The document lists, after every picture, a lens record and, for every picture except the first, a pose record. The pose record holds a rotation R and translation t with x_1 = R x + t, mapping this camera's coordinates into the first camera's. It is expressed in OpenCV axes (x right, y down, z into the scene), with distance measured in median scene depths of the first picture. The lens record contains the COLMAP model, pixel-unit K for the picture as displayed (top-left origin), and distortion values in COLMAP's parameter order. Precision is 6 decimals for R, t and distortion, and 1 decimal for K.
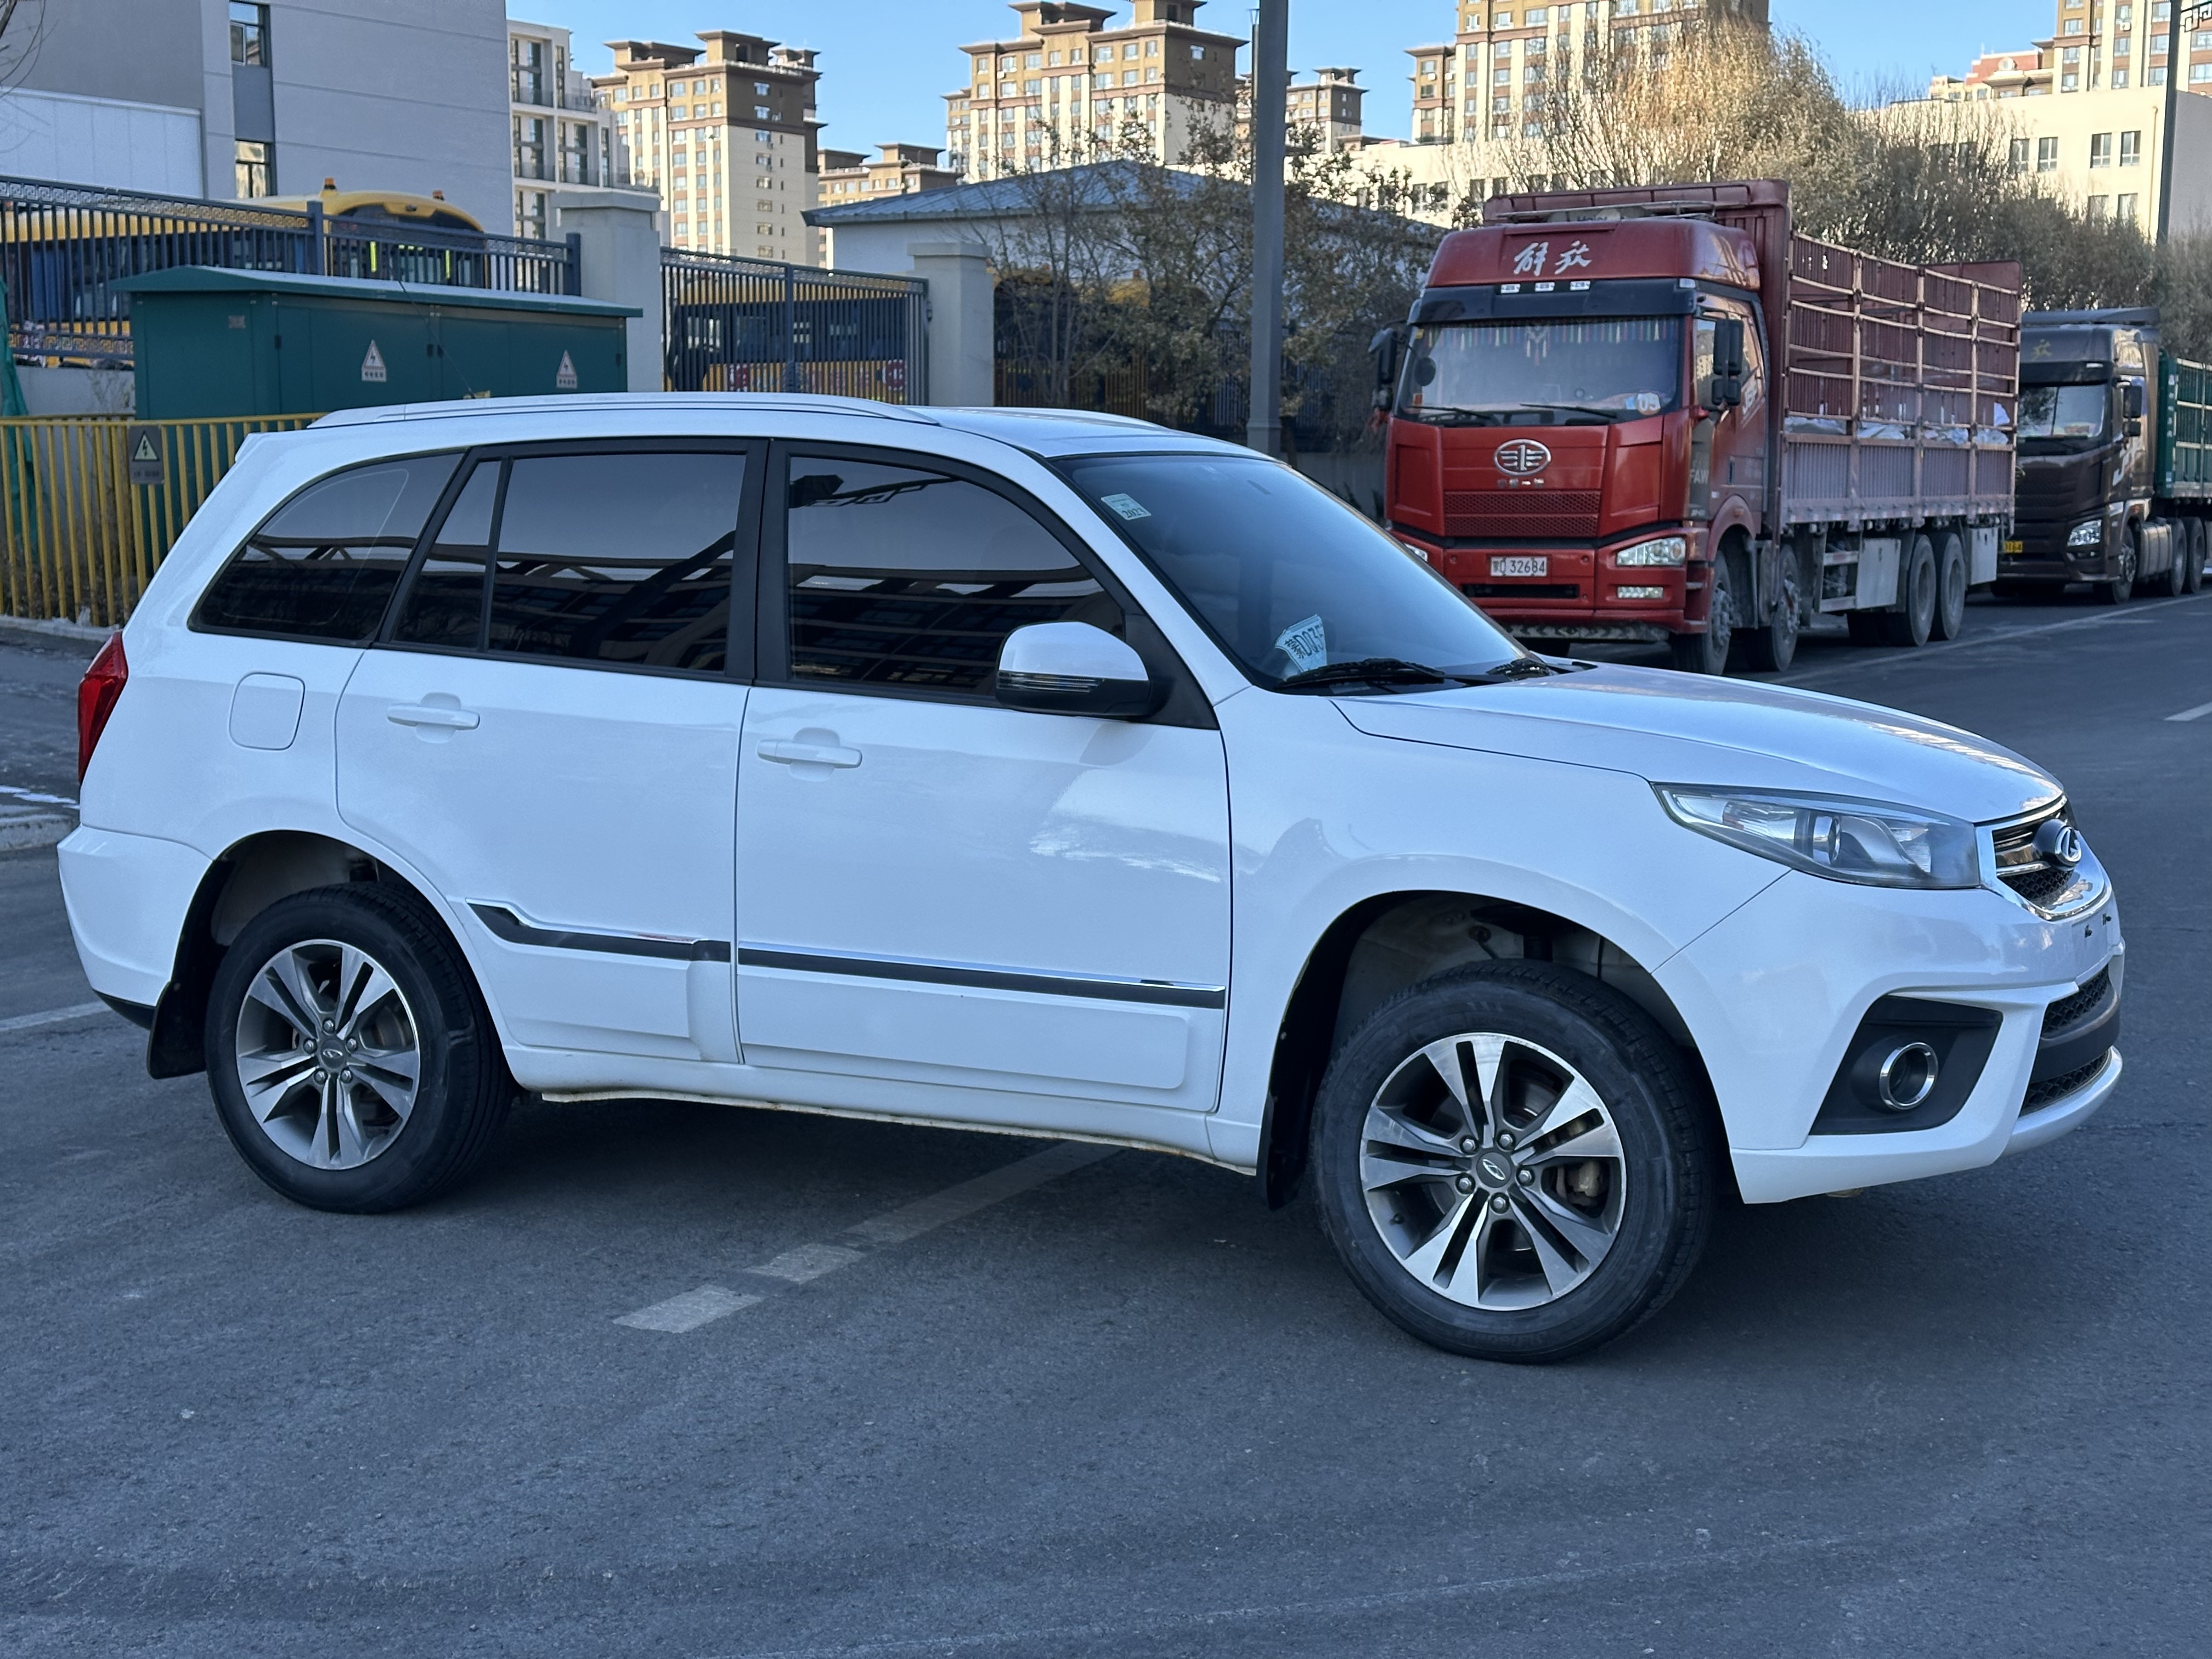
lens RADIAL K [[3078.5, 0, 1106.0], [0, 3078.5, 829.5], [0, 0, 1]] dist [0.041055, -0.000387]
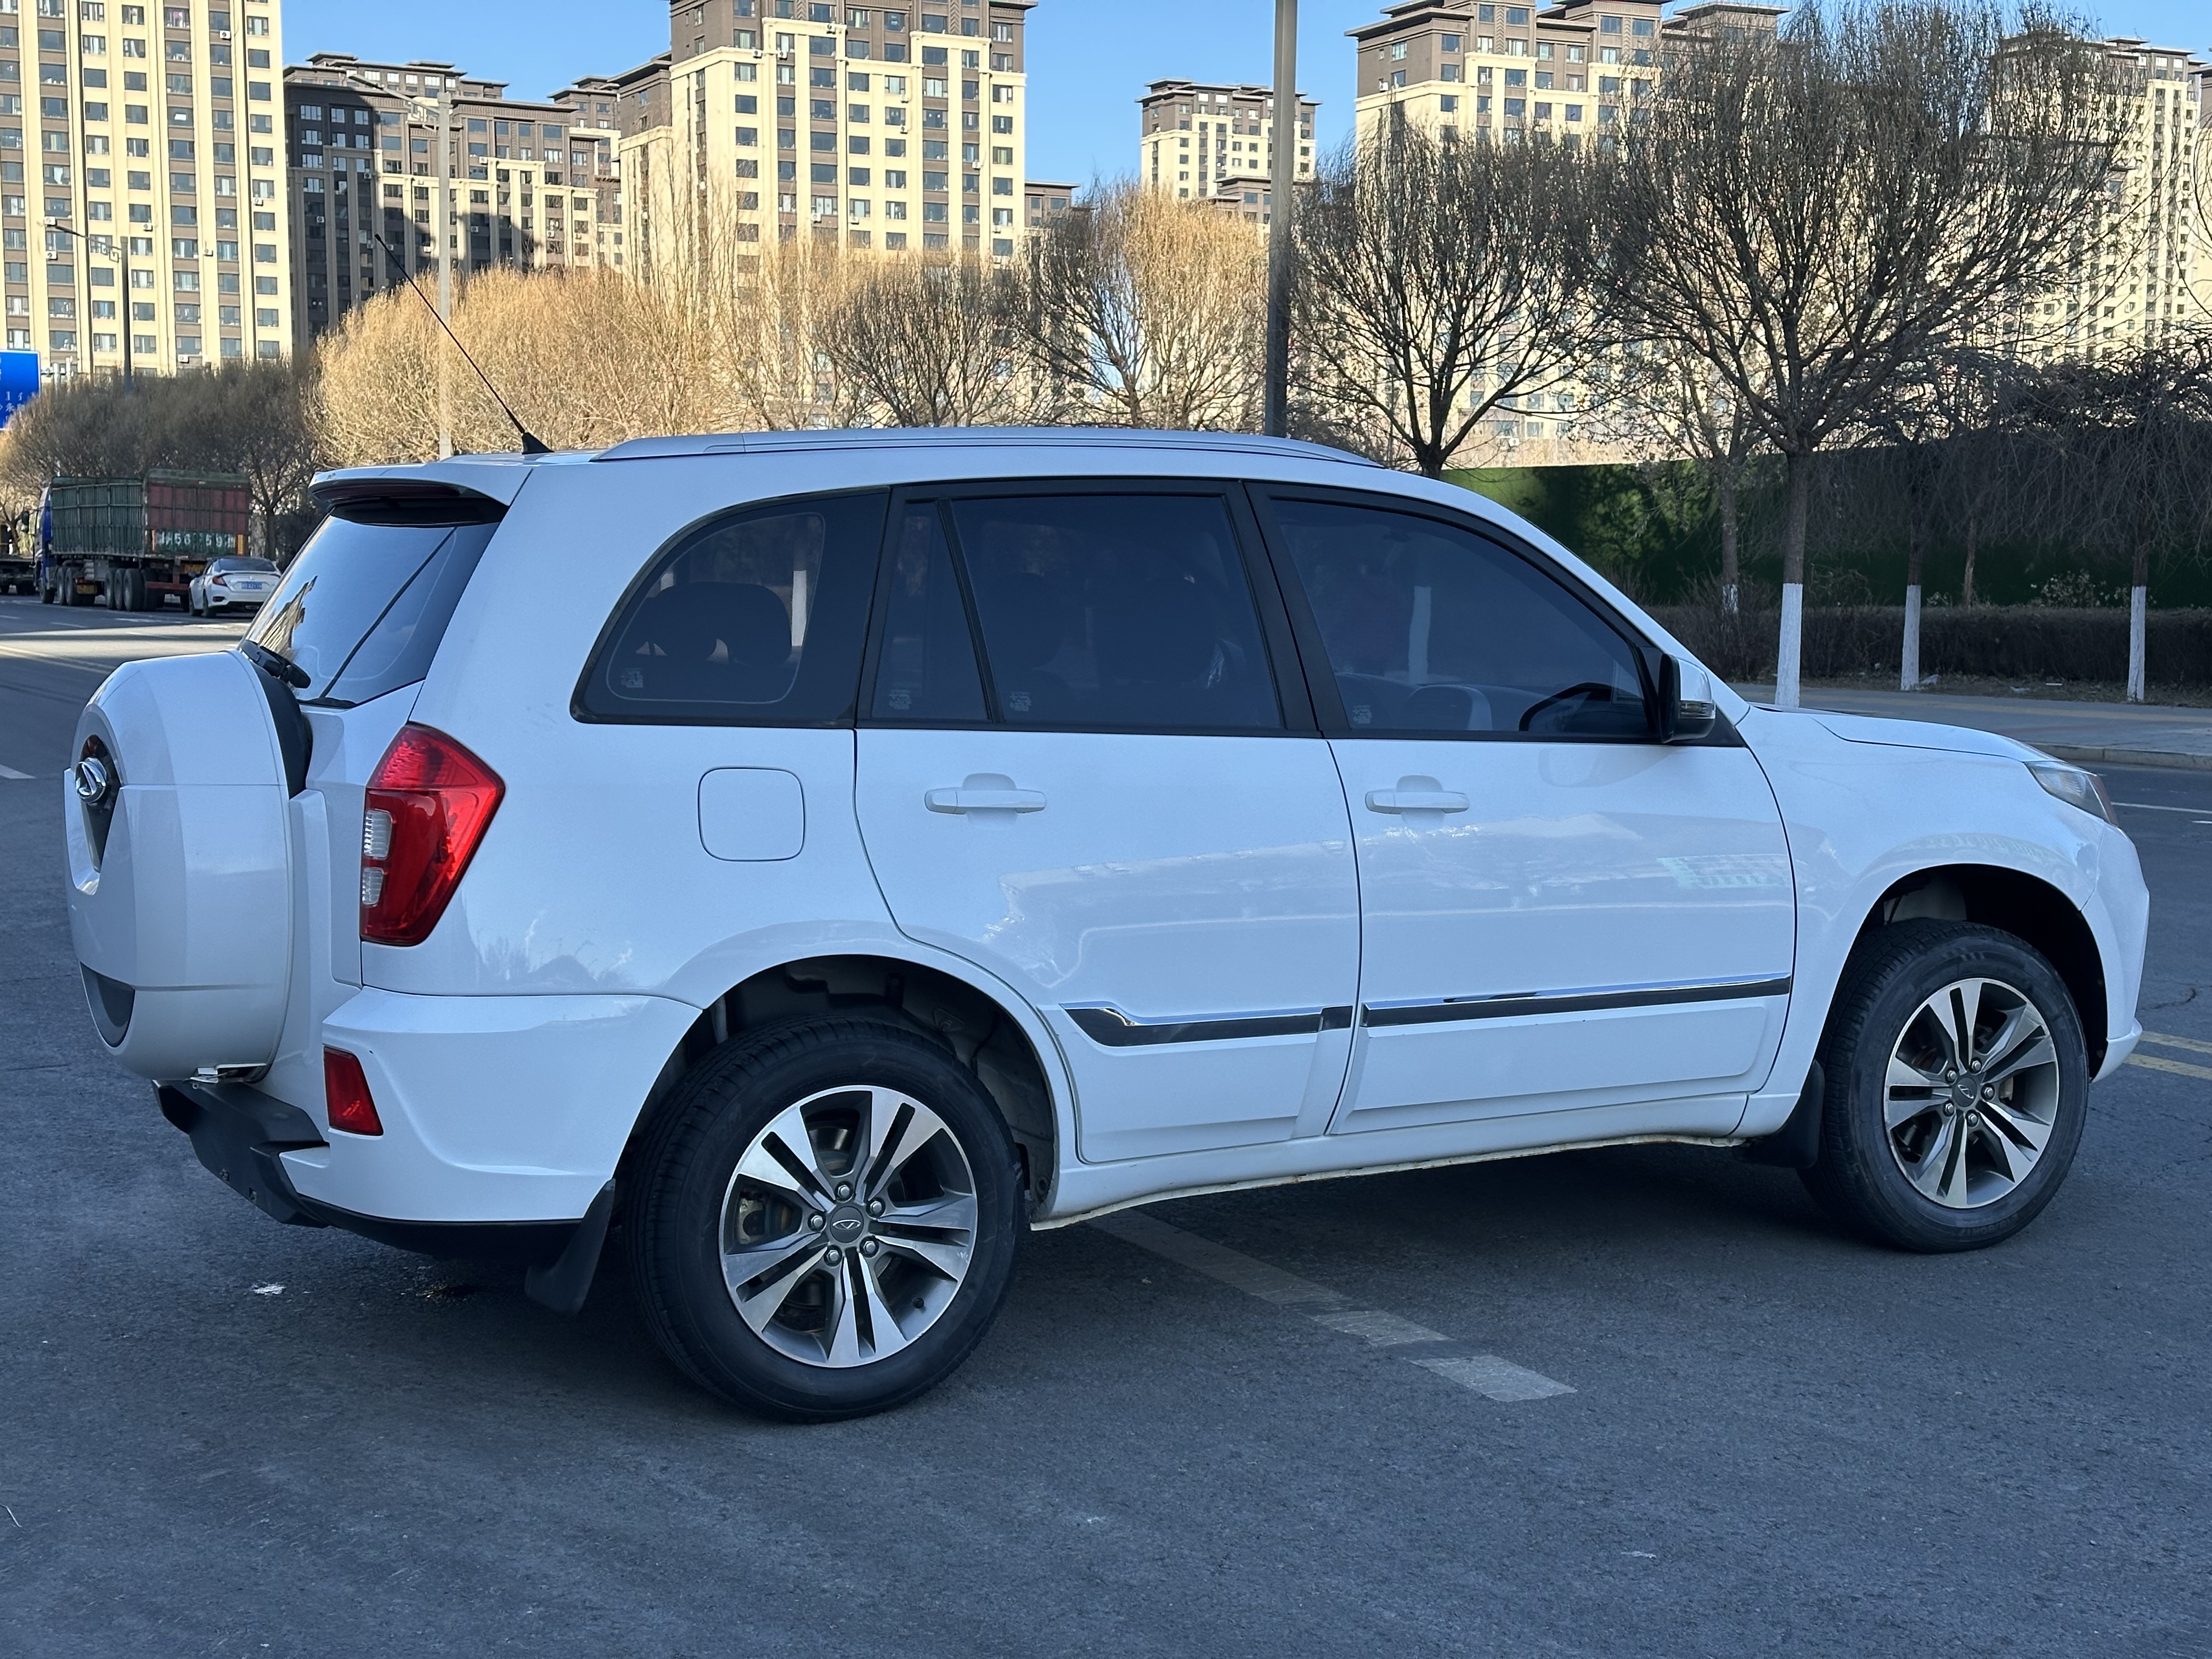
lens RADIAL K [[3201.6, 0, 1106.0], [0, 3201.6, 829.5], [0, 0, 1]] dist [0.111735, -0.018147]
pose [[0.576880, -0.082264, 0.812676, -0.966977], [0.094480, 0.994958, 0.033649, -0.058174], [-0.811346, 0.057370, 0.581744, 0.480956]]
